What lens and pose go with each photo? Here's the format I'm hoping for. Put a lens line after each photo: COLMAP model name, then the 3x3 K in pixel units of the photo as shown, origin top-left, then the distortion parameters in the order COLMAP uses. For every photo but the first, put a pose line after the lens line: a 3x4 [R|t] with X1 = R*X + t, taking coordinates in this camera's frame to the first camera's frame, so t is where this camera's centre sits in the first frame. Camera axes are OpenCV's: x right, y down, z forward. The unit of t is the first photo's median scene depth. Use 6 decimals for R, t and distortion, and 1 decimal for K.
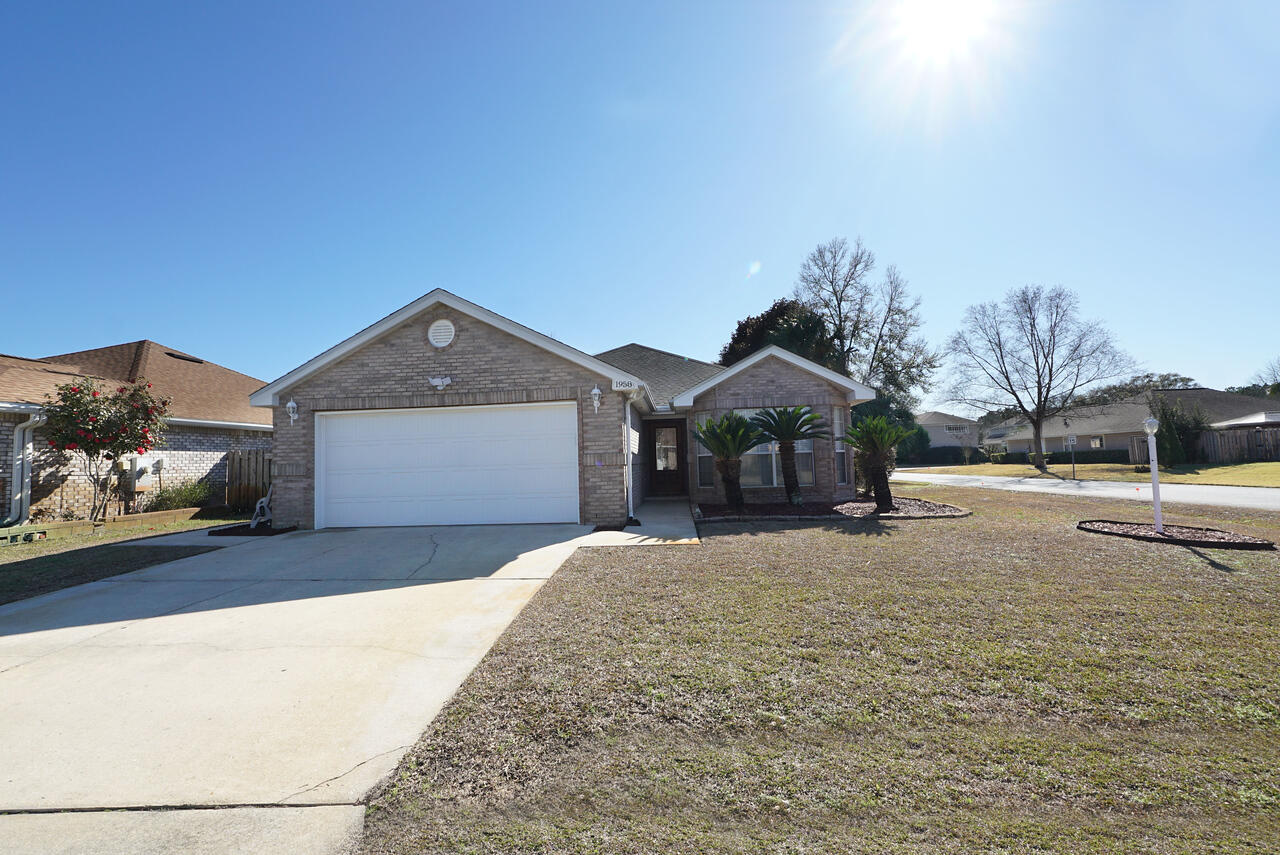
lens RADIAL K [[537.4, 0, 643.3], [0, 537.4, 426.8], [0, 0, 1]] dist [-0.006733, 0.002158]
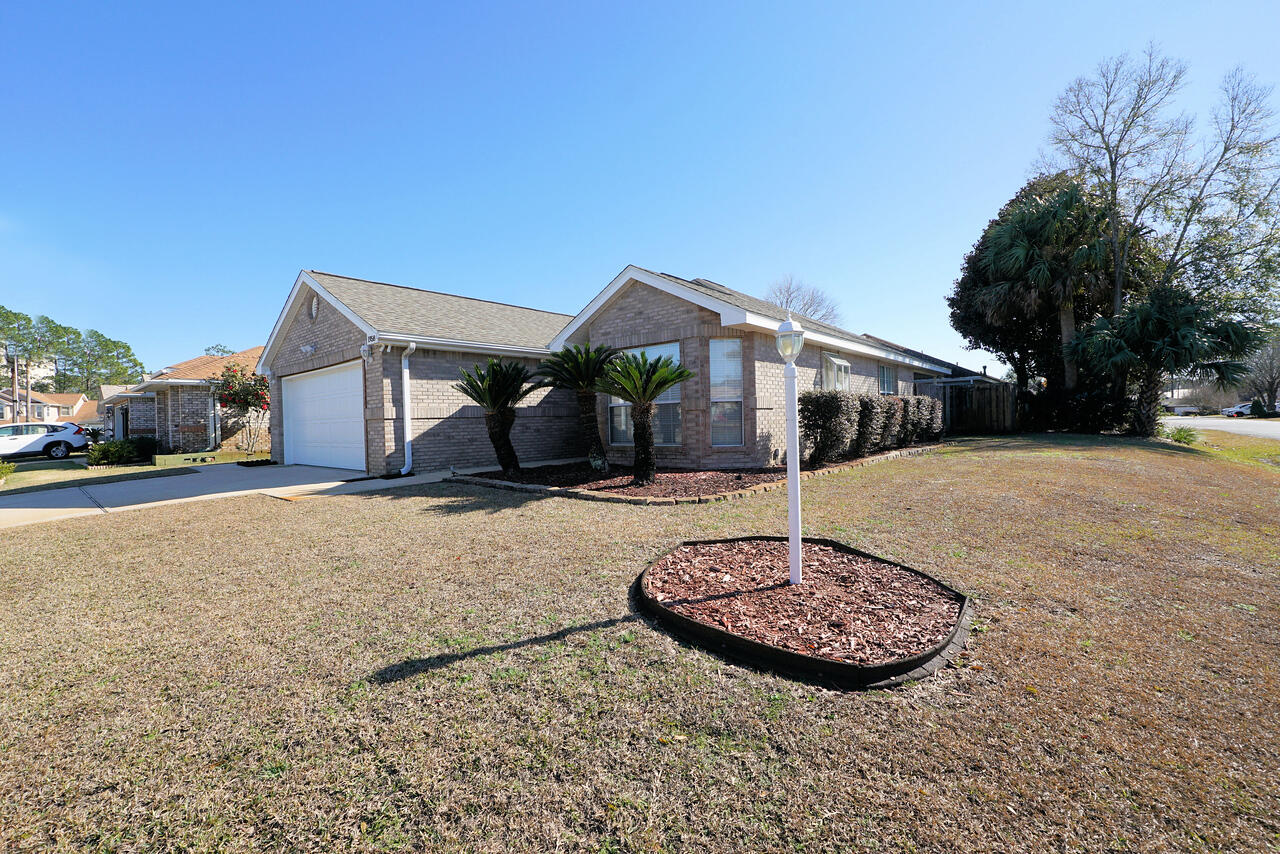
lens RADIAL K [[537.4, 0, 640.8], [0, 537.4, 426.9], [0, 0, 1]] dist [-0.006733, 0.002158]
pose [[0.806154, 0.014331, -0.591532, 0.764960], [0.038750, 0.996282, 0.076946, 0.022964], [0.590436, -0.084953, 0.802601, 0.379348]]
